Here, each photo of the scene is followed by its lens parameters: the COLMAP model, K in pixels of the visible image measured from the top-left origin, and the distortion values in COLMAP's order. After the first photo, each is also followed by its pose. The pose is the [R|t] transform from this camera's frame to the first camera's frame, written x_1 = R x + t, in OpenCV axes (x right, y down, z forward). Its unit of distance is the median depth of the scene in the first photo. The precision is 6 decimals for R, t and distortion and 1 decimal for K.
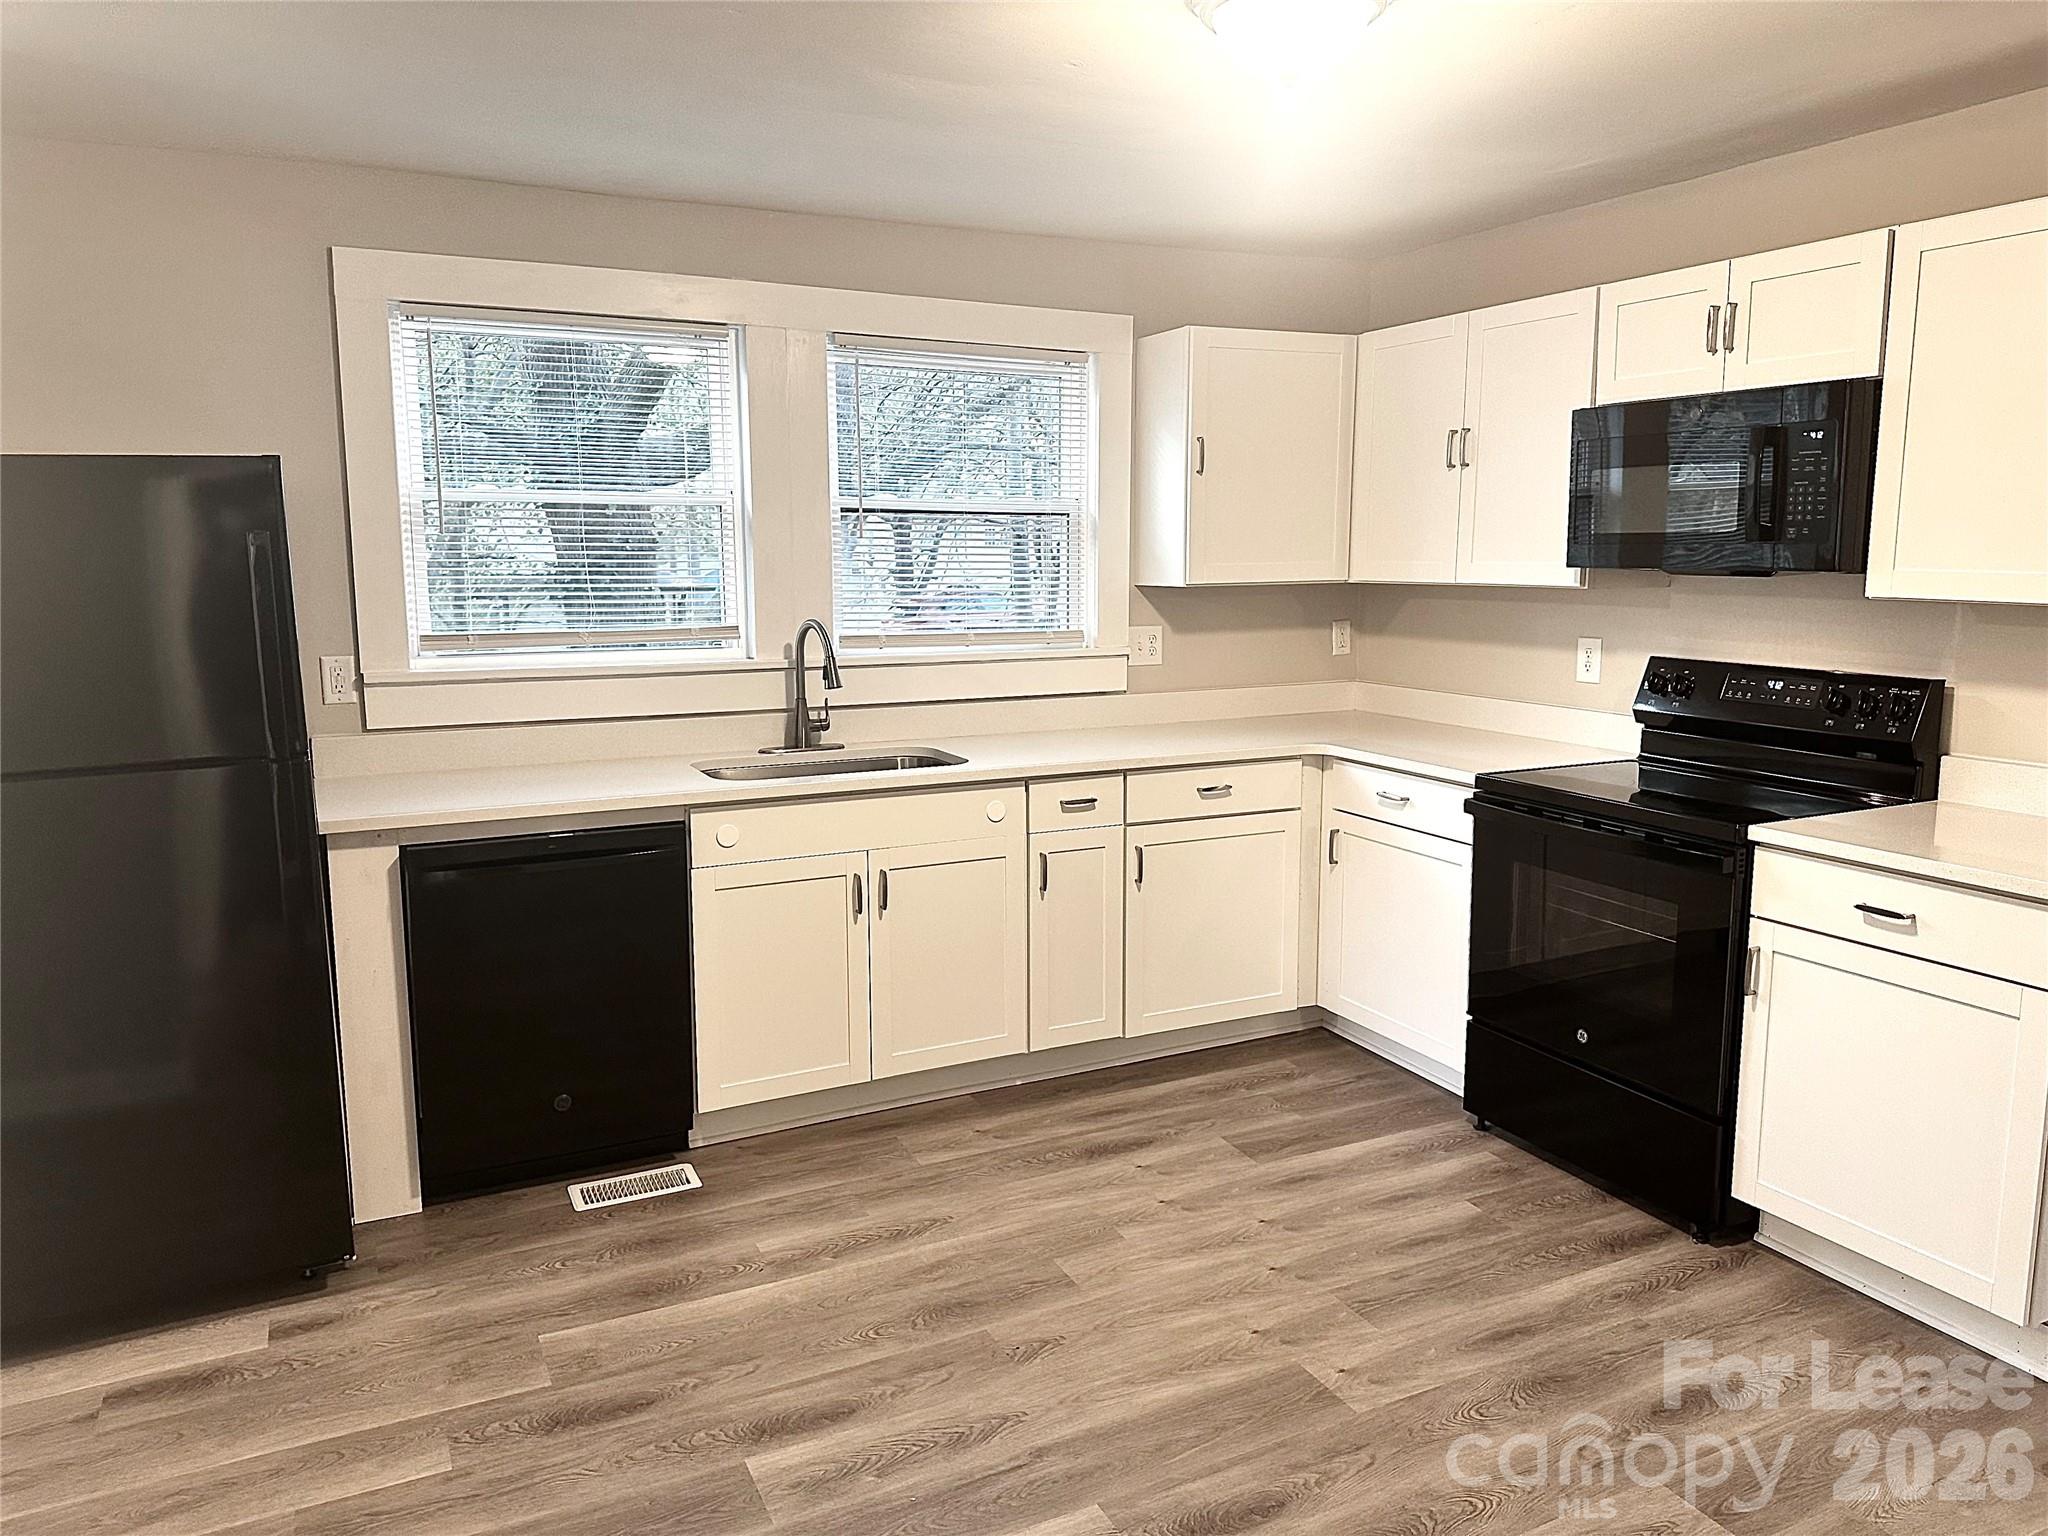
lens RADIAL K [[1449.8, 0, 1032.8], [0, 1449.8, 734.3], [0, 0, 1]] dist [0.085541, -0.105944]
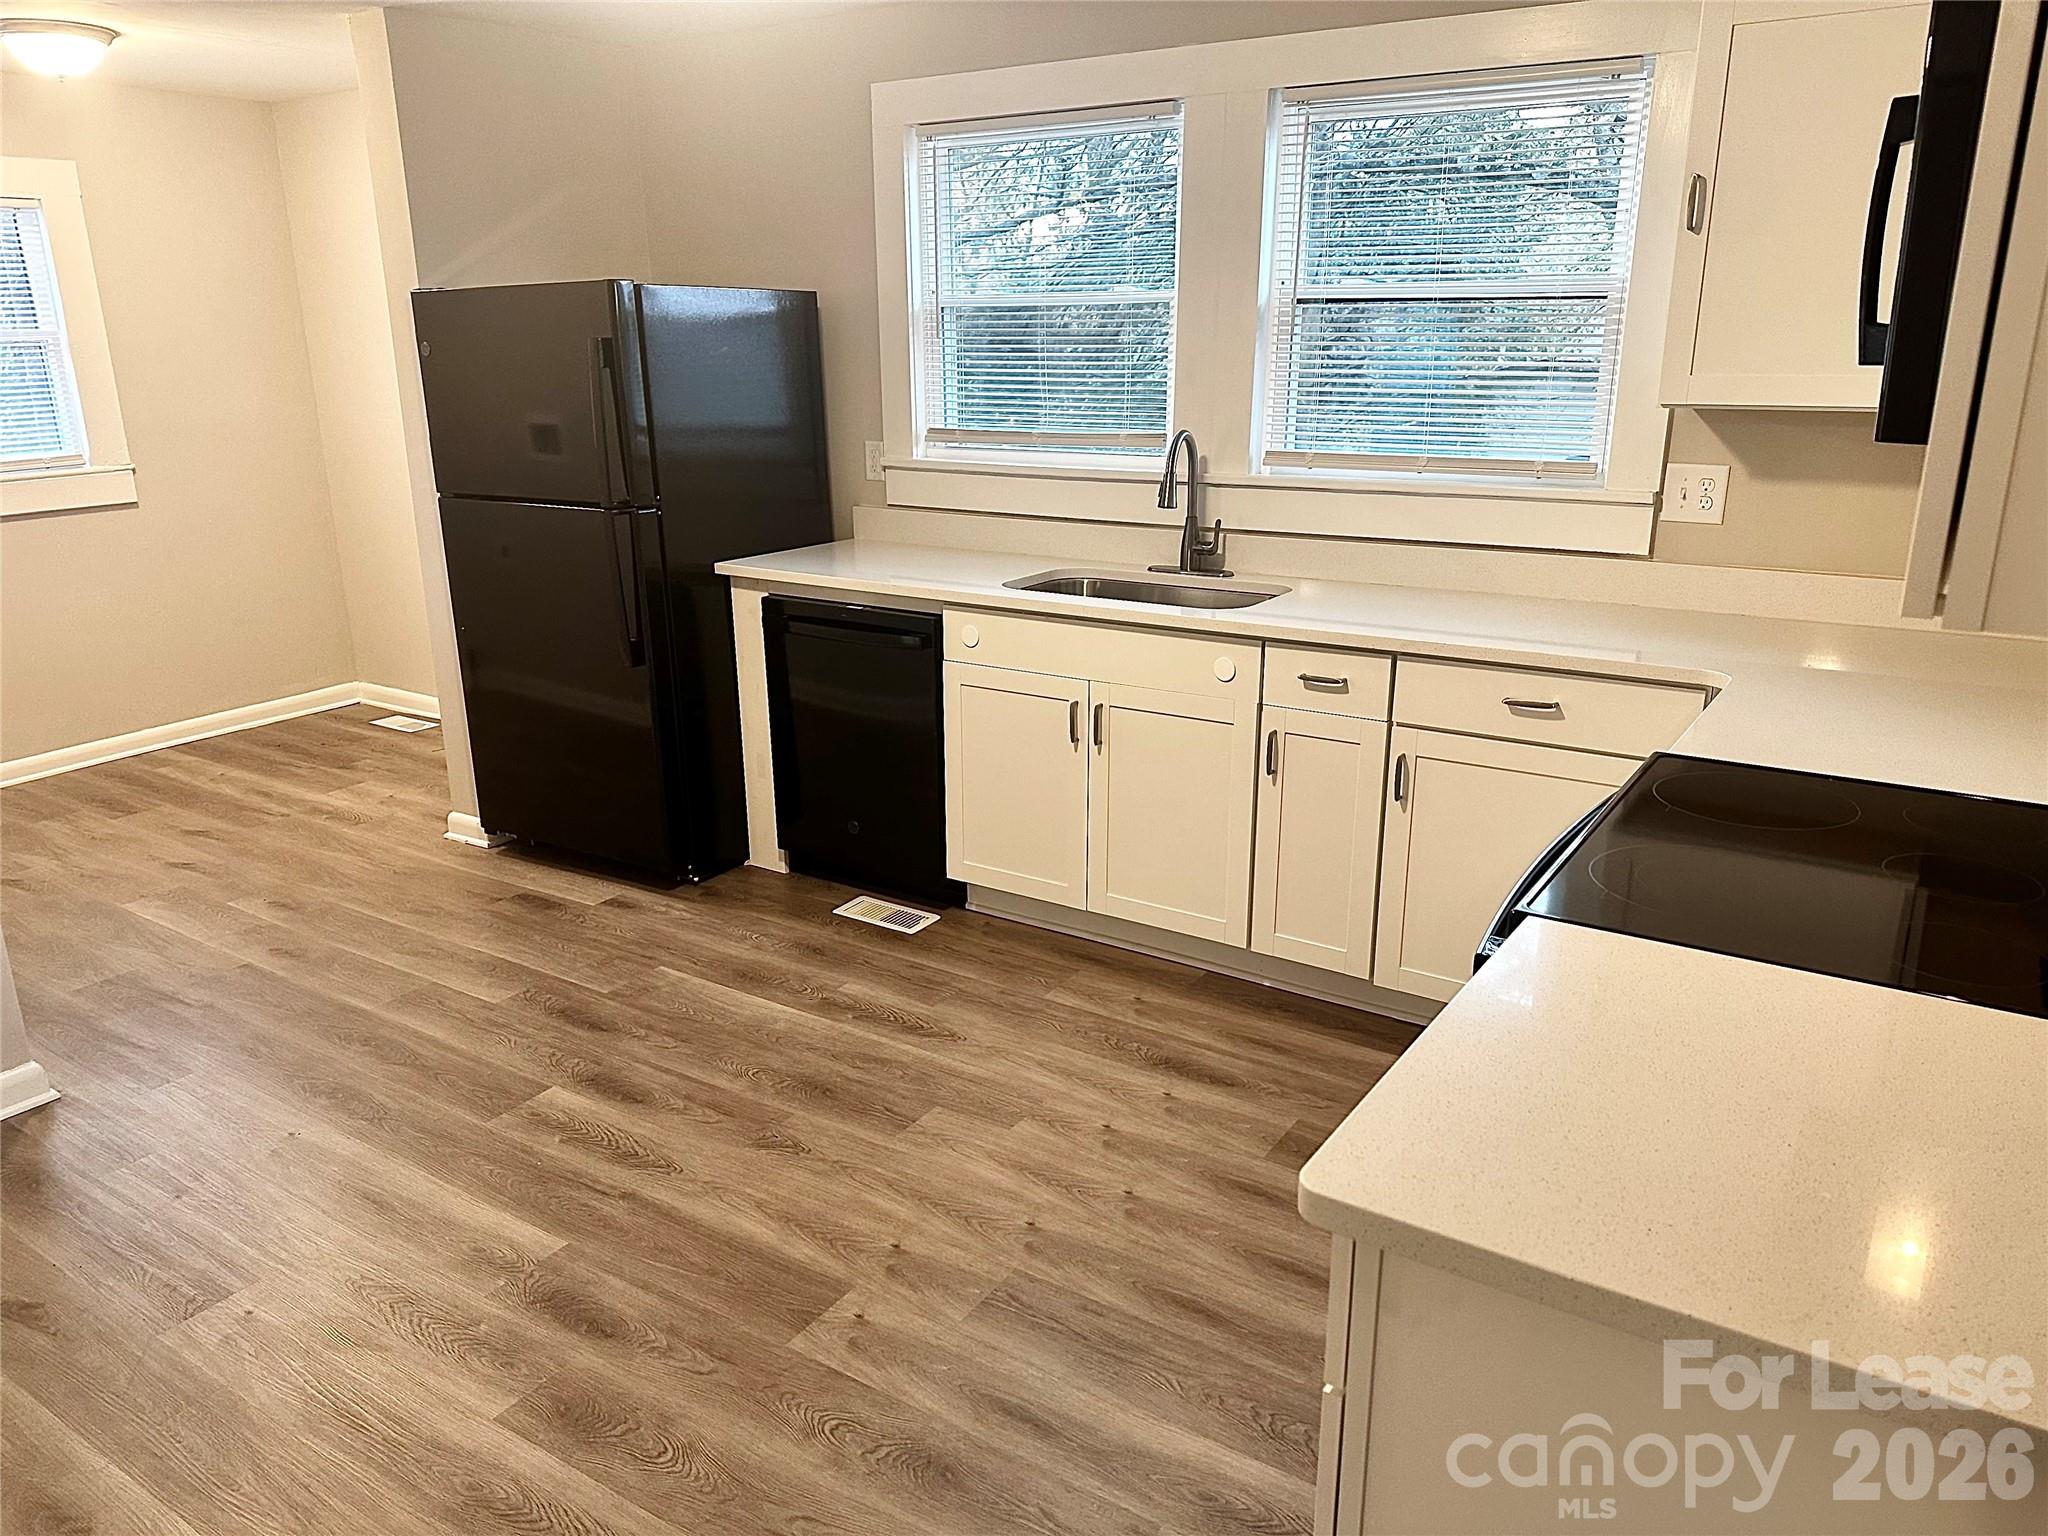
lens RADIAL K [[1445.8, 0, 1017.1], [0, 1445.8, 767.6], [0, 0, 1]] dist [0.131919, -0.162718]
pose [[0.496640, 0.246488, -0.832221, 0.695642], [-0.107990, 0.968926, 0.222533, -0.074716], [0.861212, -0.020647, 0.507826, 0.481935]]
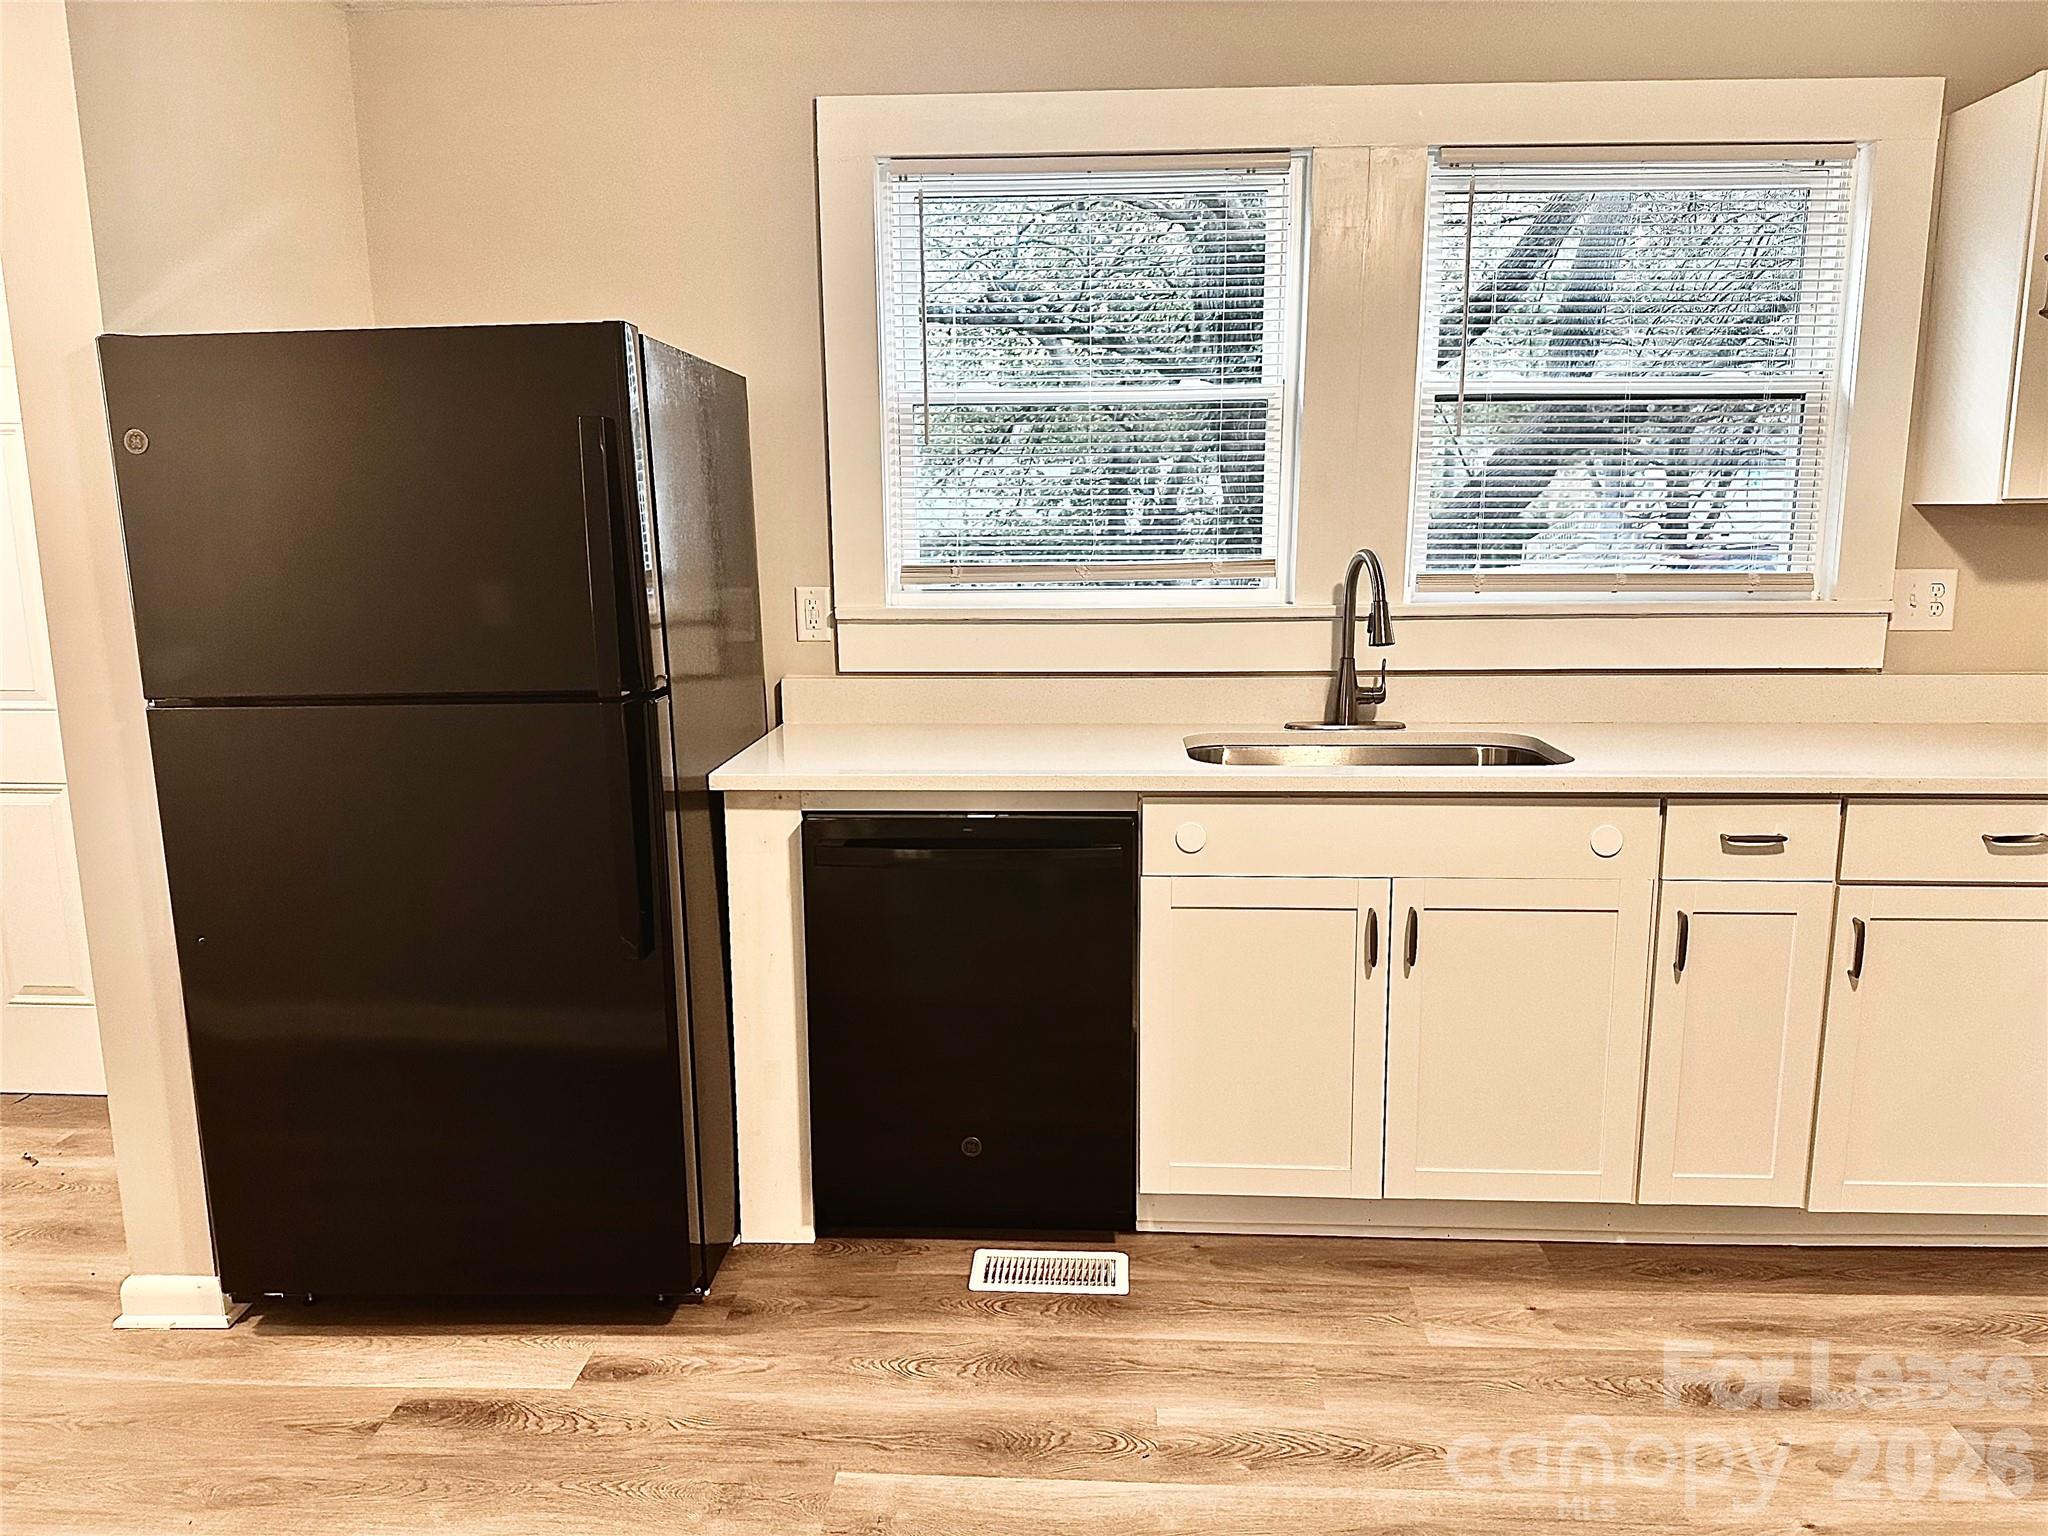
lens RADIAL K [[1430.7, 0, 1033.4], [0, 1430.7, 770.0], [0, 0, 1]] dist [0.075763, -0.099891]
pose [[0.869172, 0.082546, -0.487572, 0.070874], [-0.057523, 0.996153, 0.066106, -0.008043], [0.491153, -0.029411, 0.870577, 0.321199]]
